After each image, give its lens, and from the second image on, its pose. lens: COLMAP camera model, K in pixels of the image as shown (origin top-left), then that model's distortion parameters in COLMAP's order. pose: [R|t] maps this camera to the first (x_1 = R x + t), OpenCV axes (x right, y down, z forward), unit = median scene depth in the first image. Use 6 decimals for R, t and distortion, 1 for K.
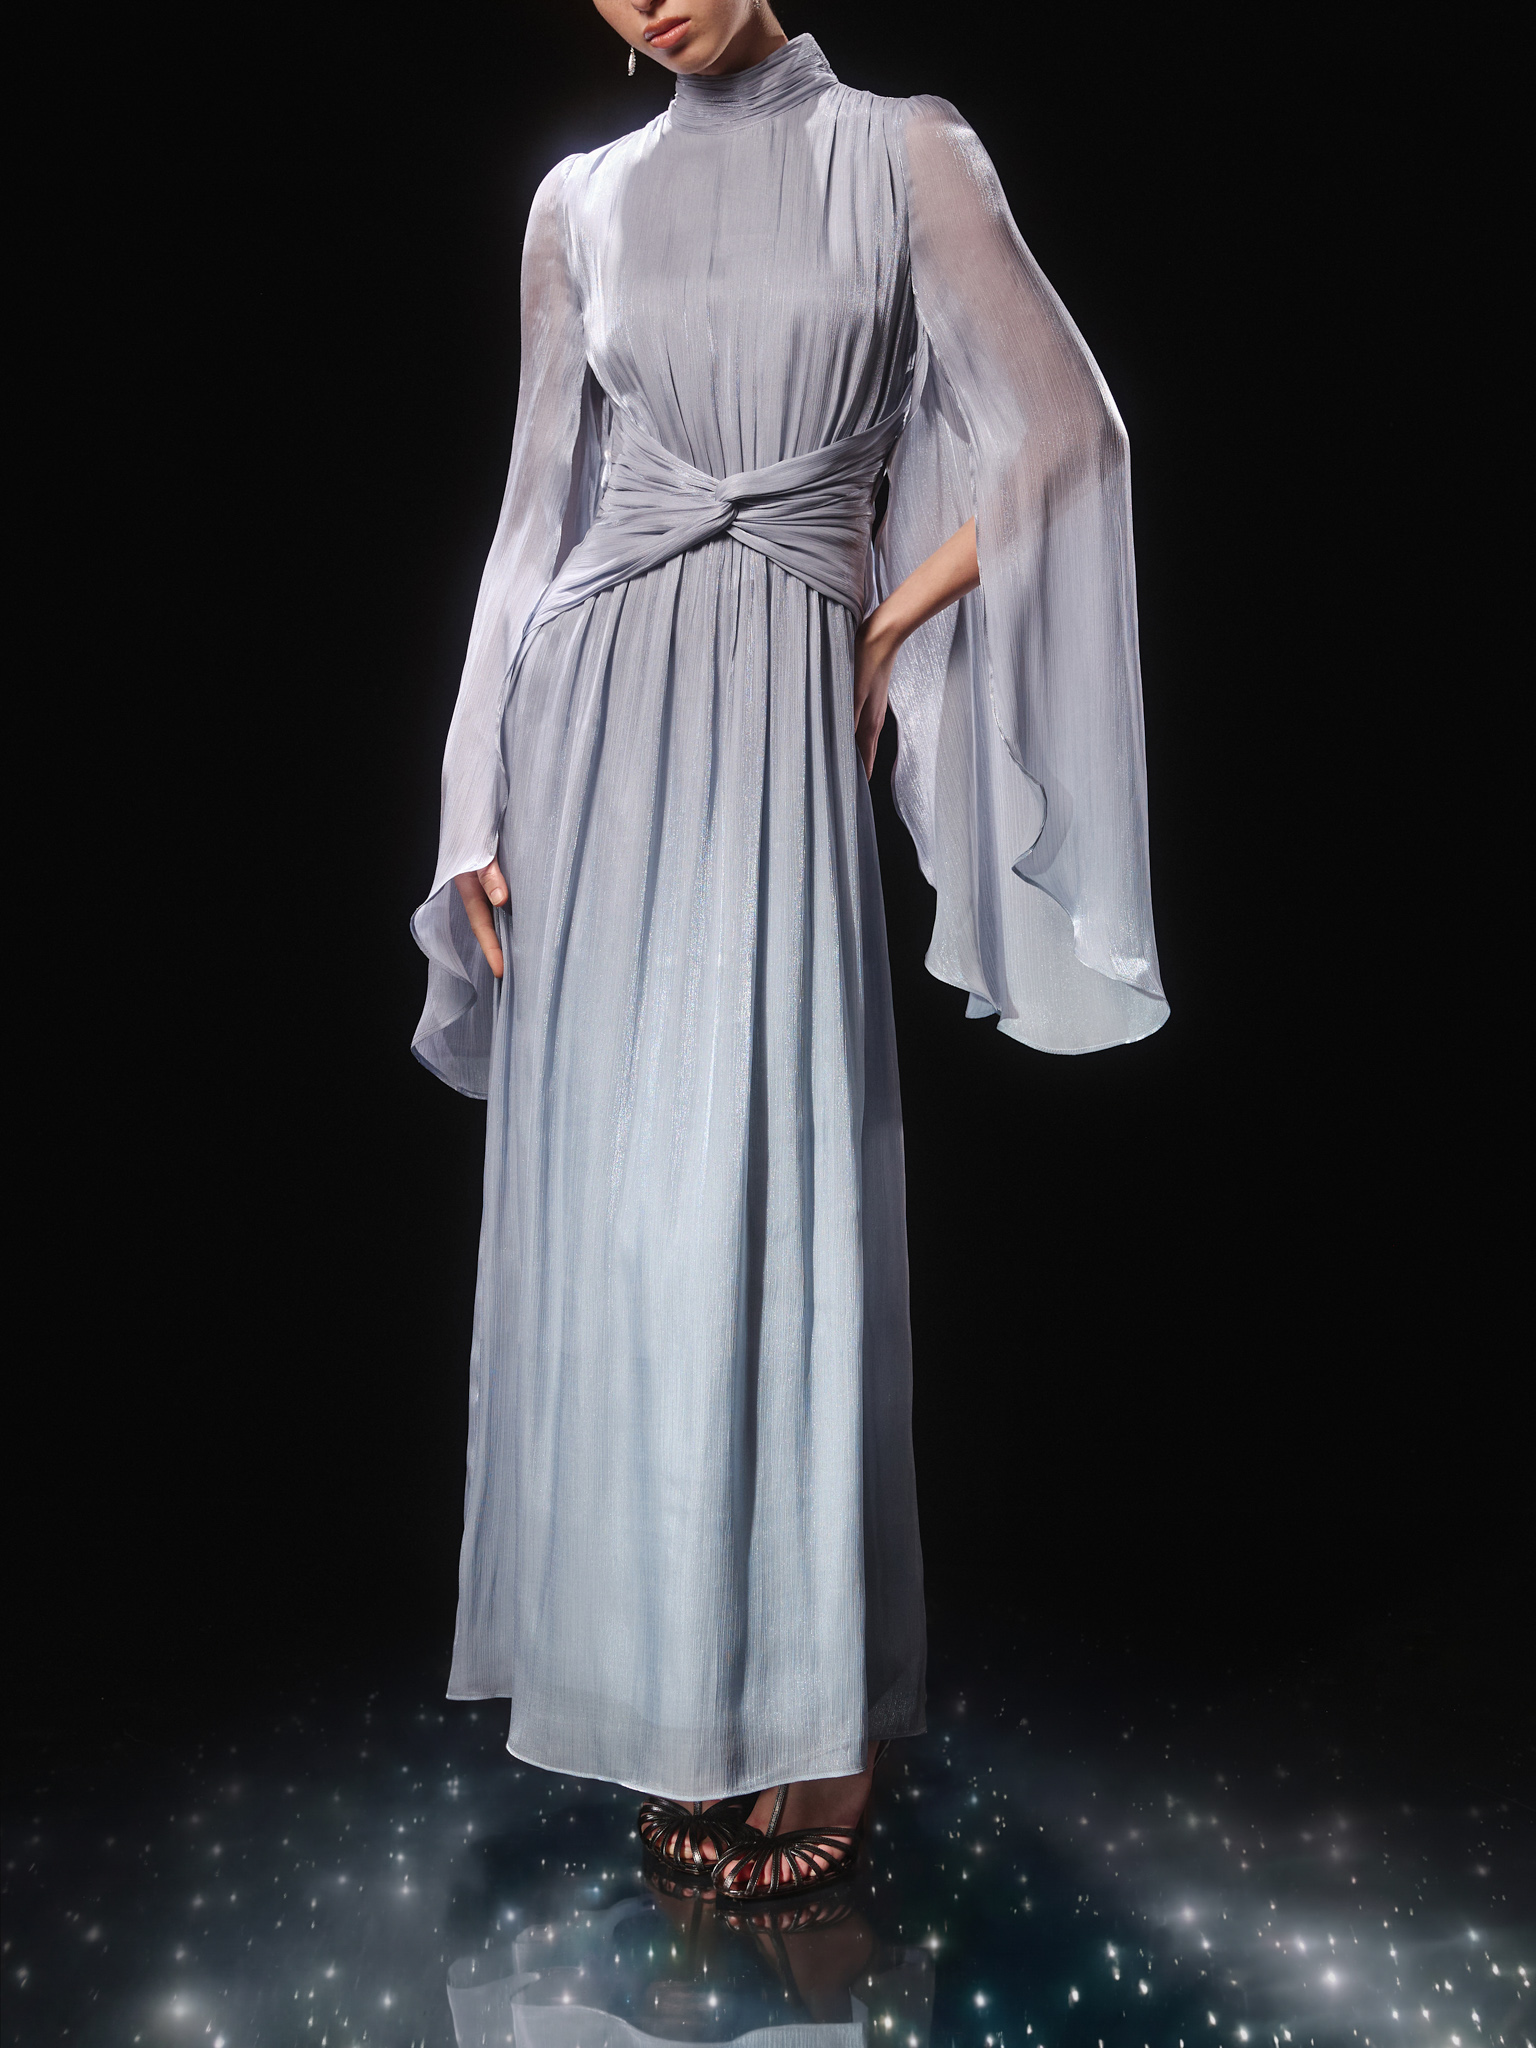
lens RADIAL K [[2890.3, 0, 708.4], [0, 2890.3, 1025.2], [0, 0, 1]] dist [-0.013686, -0.028529]
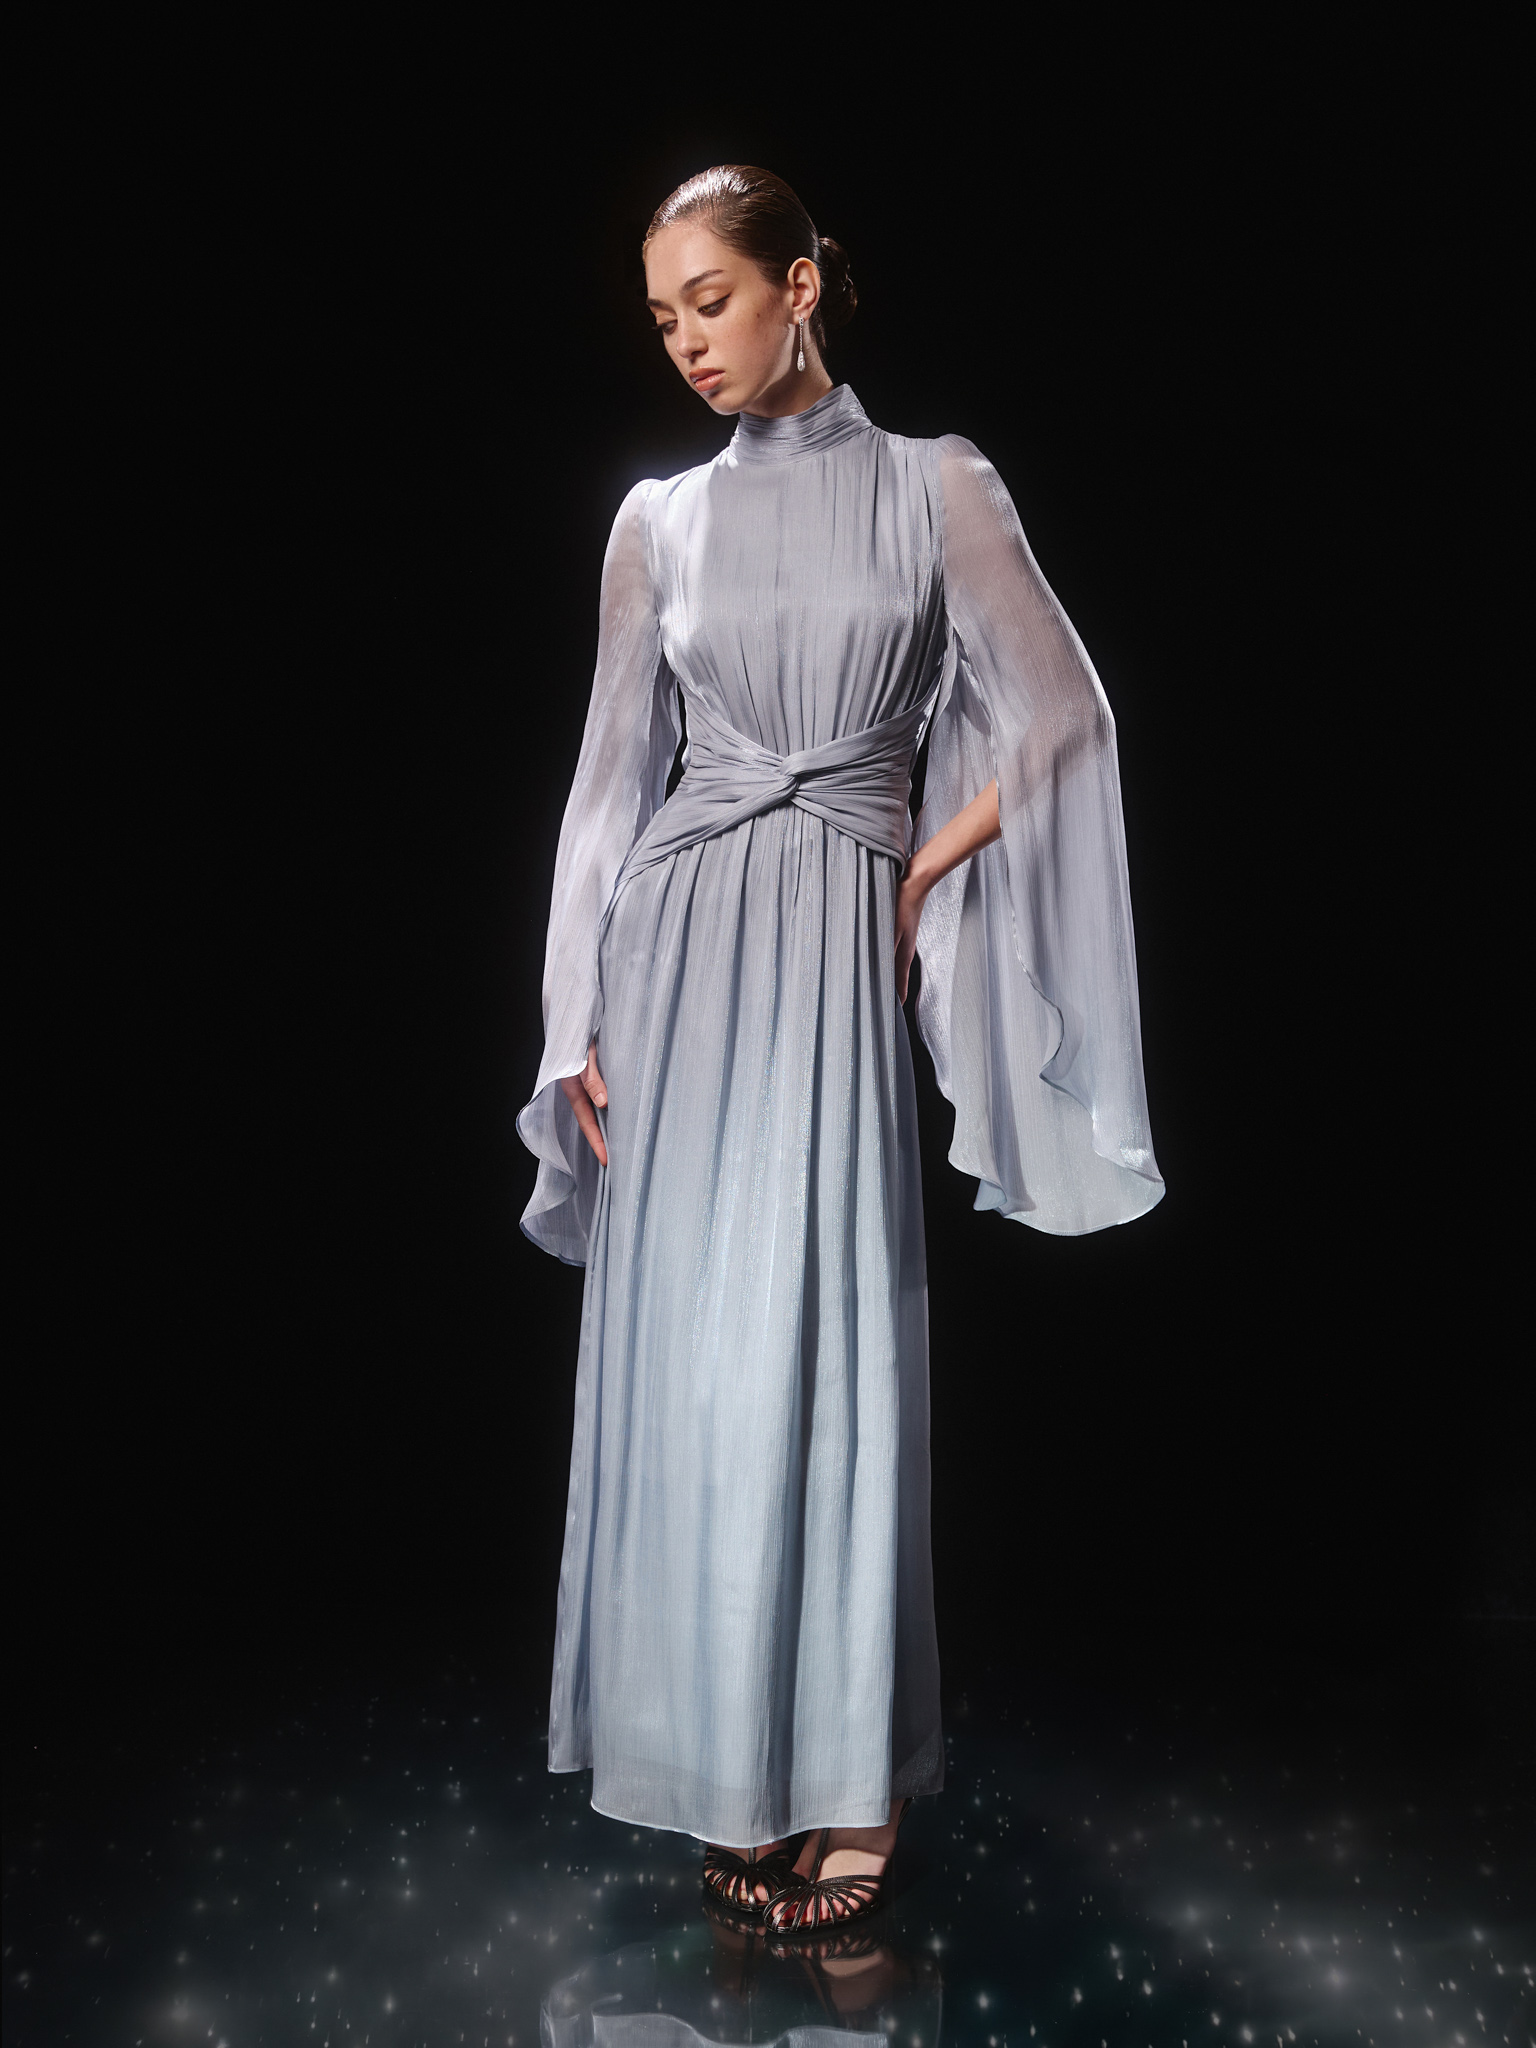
lens RADIAL K [[3009.1, 0, 768.0], [0, 3009.1, 1024.0], [0, 0, 1]] dist [-0.019160, -0.022249]
pose [[0.999763, 0.003734, 0.021460, -0.027683], [-0.003992, 0.999920, 0.012014, -0.089926], [-0.021413, -0.012097, 0.999698, -0.235998]]
